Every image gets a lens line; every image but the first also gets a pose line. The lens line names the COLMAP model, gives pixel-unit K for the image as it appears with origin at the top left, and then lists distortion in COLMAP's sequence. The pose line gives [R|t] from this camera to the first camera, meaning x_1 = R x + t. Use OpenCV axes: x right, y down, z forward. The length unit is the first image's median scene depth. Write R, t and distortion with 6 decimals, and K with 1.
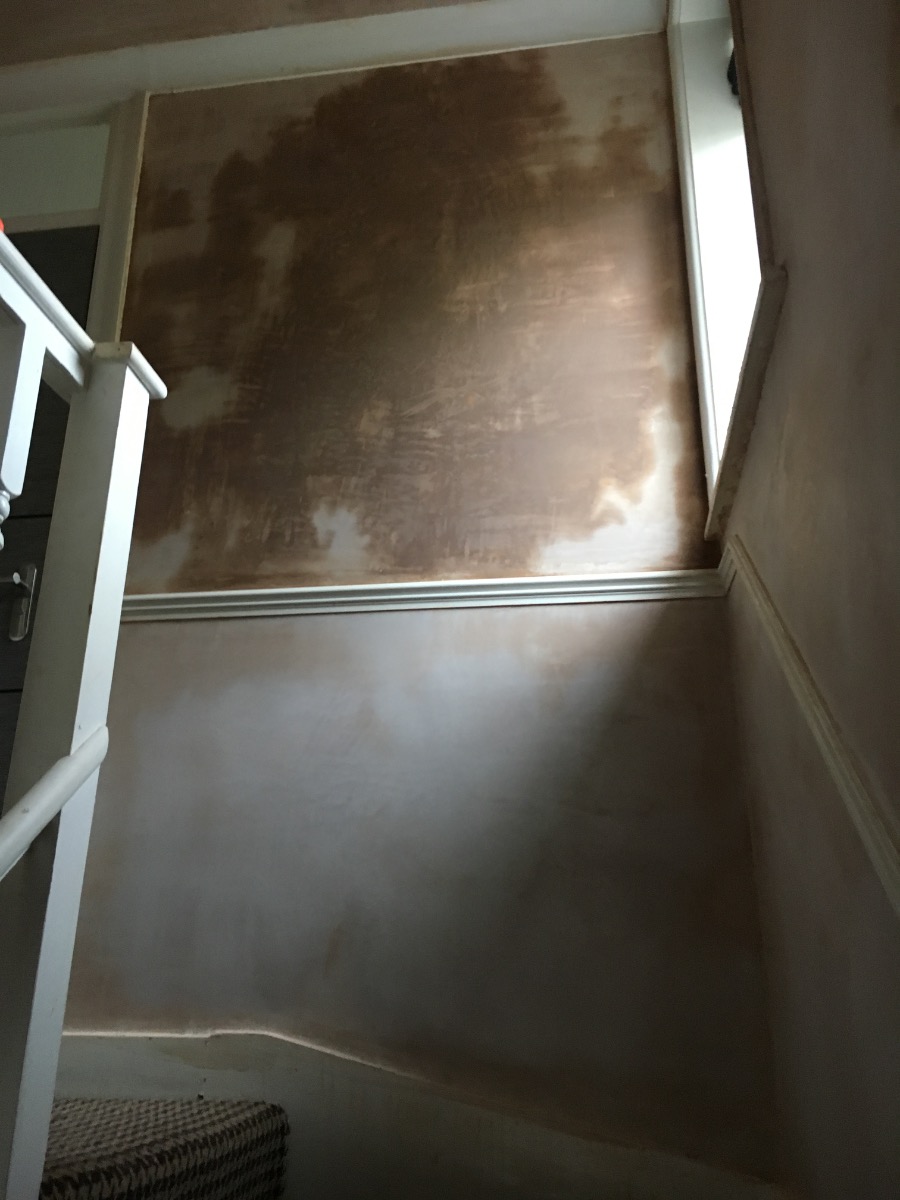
lens RADIAL K [[1022.3, 0, 449.6], [0, 1022.3, 599.3], [0, 0, 1]] dist [0.055141, -0.063644]
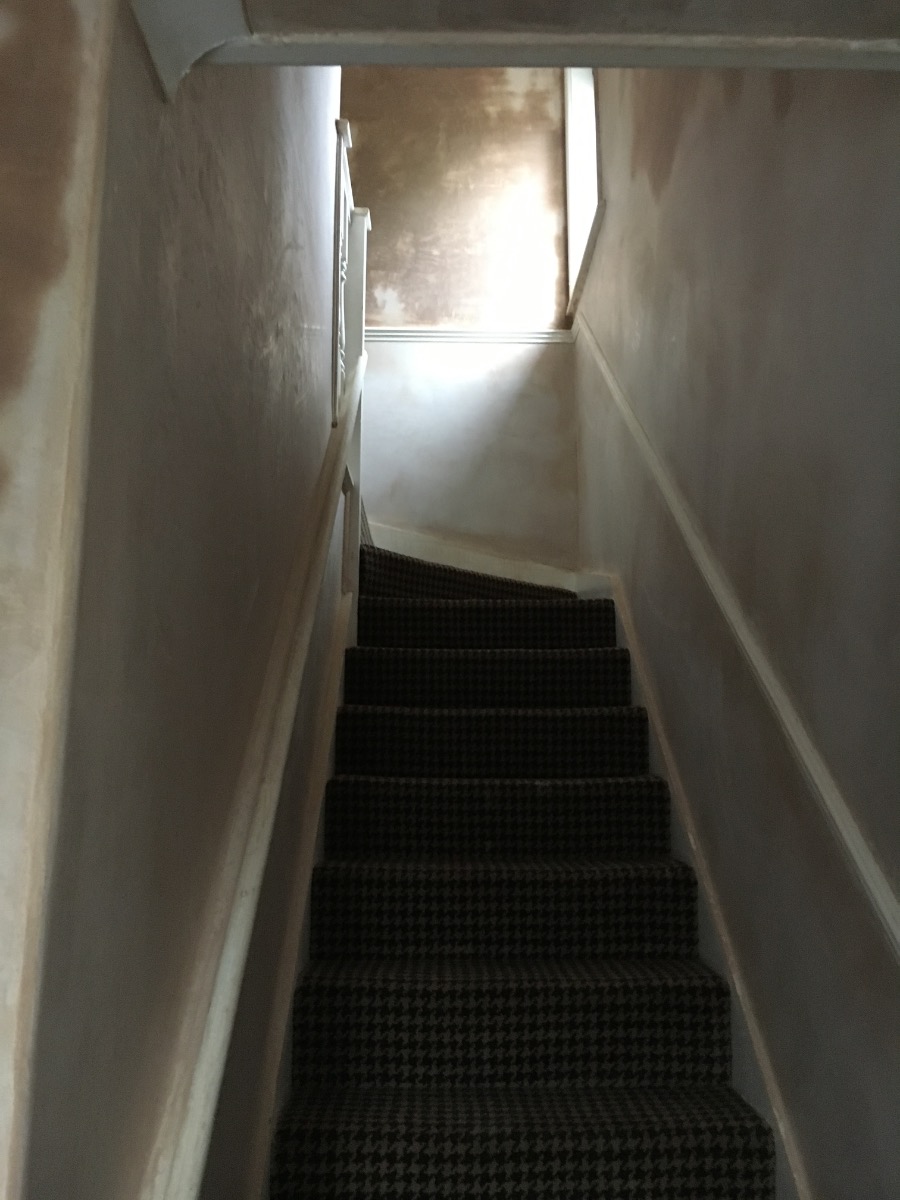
lens RADIAL K [[1022.3, 0, 452.8], [0, 1022.3, 599.6], [0, 0, 1]] dist [0.055141, -0.063644]
pose [[0.986111, 0.023736, 0.164382, -0.292033], [-0.050643, 0.985574, 0.161492, 0.174091], [-0.158177, -0.167574, 0.973087, -1.036984]]
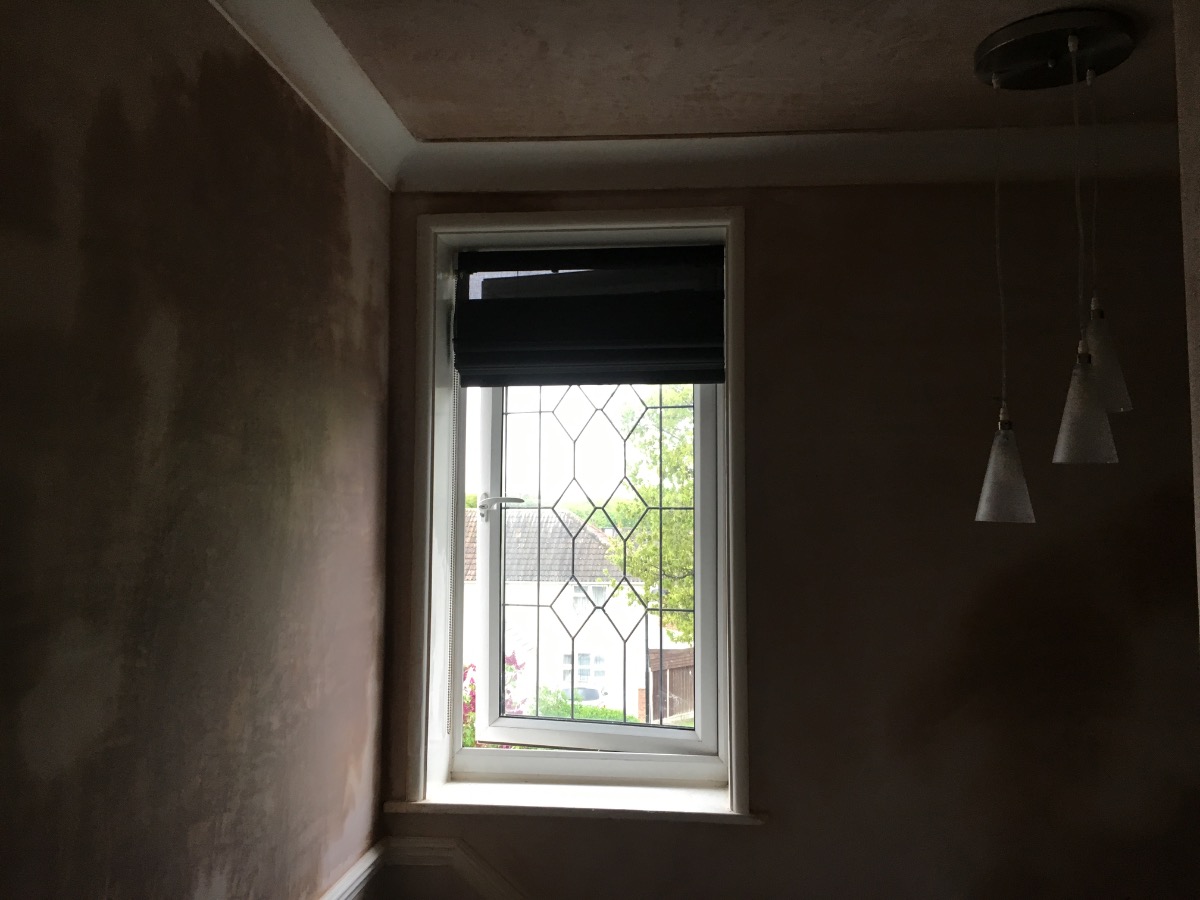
lens RADIAL K [[1022.3, 0, 598.9], [0, 1022.3, 446.4], [0, 0, 1]] dist [0.055141, -0.063644]
pose [[-0.049322, 0.071500, 0.996220, -0.773604], [-0.333826, 0.938892, -0.083913, -0.362053], [-0.941344, -0.336703, -0.022440, 0.862991]]
